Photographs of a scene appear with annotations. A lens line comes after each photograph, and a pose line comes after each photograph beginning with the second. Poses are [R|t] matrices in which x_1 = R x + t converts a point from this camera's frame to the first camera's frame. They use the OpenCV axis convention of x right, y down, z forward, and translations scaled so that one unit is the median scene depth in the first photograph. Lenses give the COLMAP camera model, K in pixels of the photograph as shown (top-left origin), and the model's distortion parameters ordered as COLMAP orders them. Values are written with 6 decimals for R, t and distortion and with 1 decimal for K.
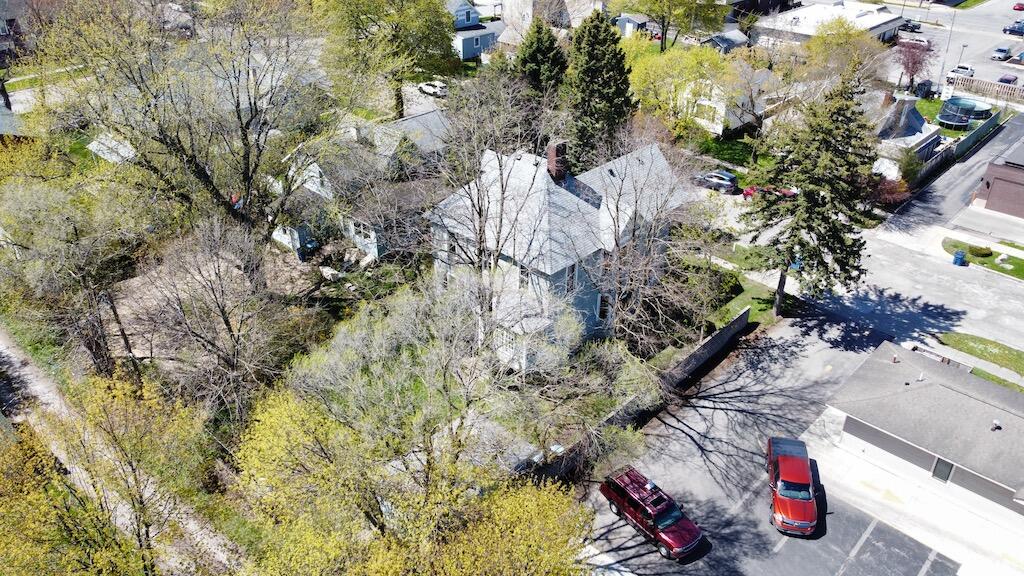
lens RADIAL K [[774.2, 0, 509.1], [0, 774.2, 289.2], [0, 0, 1]] dist [0.008674, -0.009417]
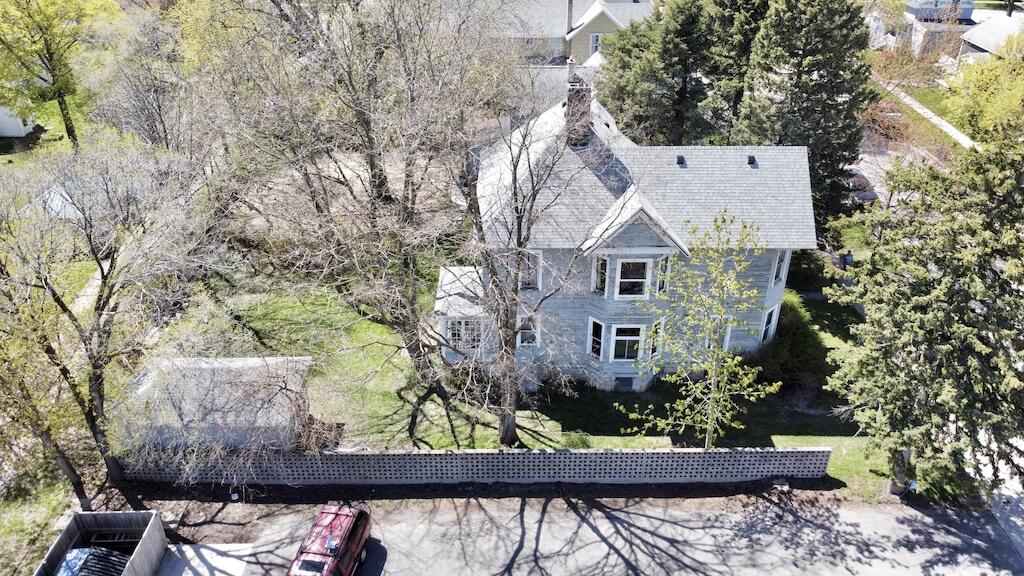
lens RADIAL K [[774.2, 0, 510.2], [0, 774.2, 285.9], [0, 0, 1]] dist [0.008674, -0.009417]
pose [[0.692534, 0.361332, -0.624368, 0.469833], [-0.365778, 0.921886, 0.127799, -0.078759], [0.621775, 0.139875, 0.770605, 0.385327]]
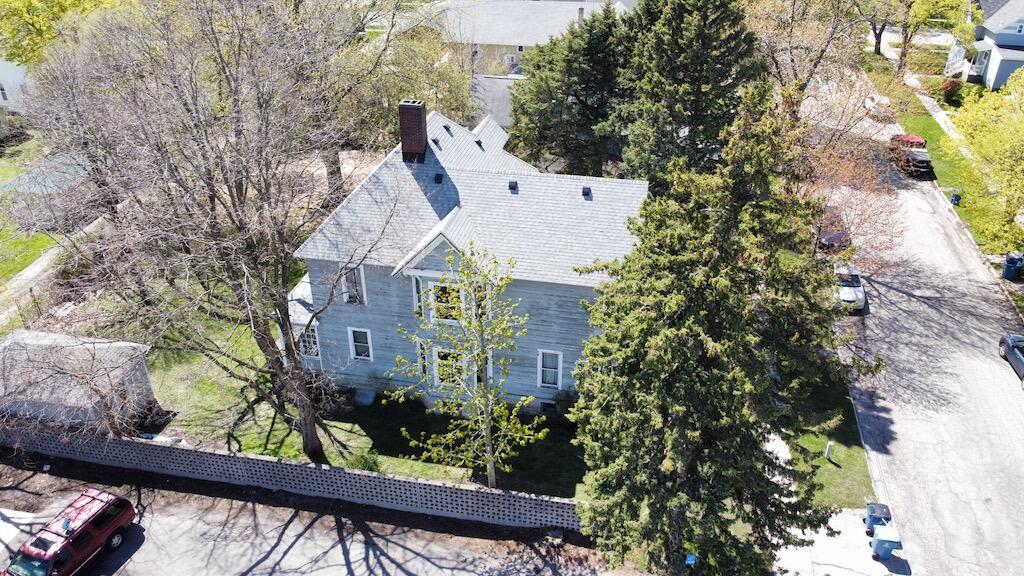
lens RADIAL K [[774.2, 0, 514.2], [0, 774.2, 289.6], [0, 0, 1]] dist [0.008674, -0.009417]
pose [[0.532930, 0.426771, -0.730652, 0.615600], [-0.428795, 0.880619, 0.201607, -0.196466], [0.729466, 0.205858, 0.652305, 0.570054]]
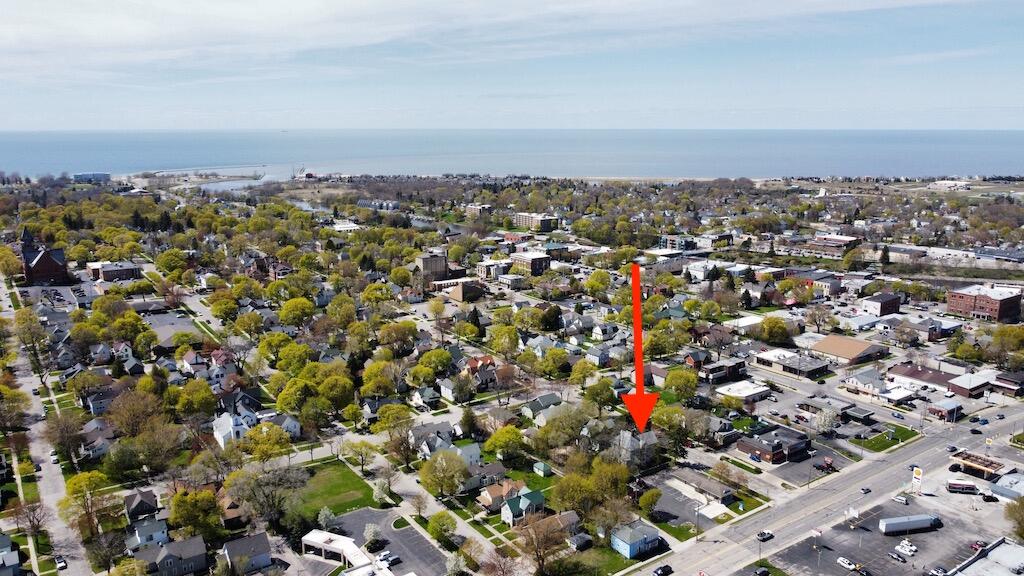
lens RADIAL K [[774.2, 0, 515.6], [0, 774.2, 284.3], [0, 0, 1]] dist [0.008674, -0.009417]
pose [[0.983068, 0.033967, -0.180063, 0.192284], [-0.090924, 0.943582, -0.318410, 0.683480], [0.159089, 0.329391, 0.930695, -4.704887]]
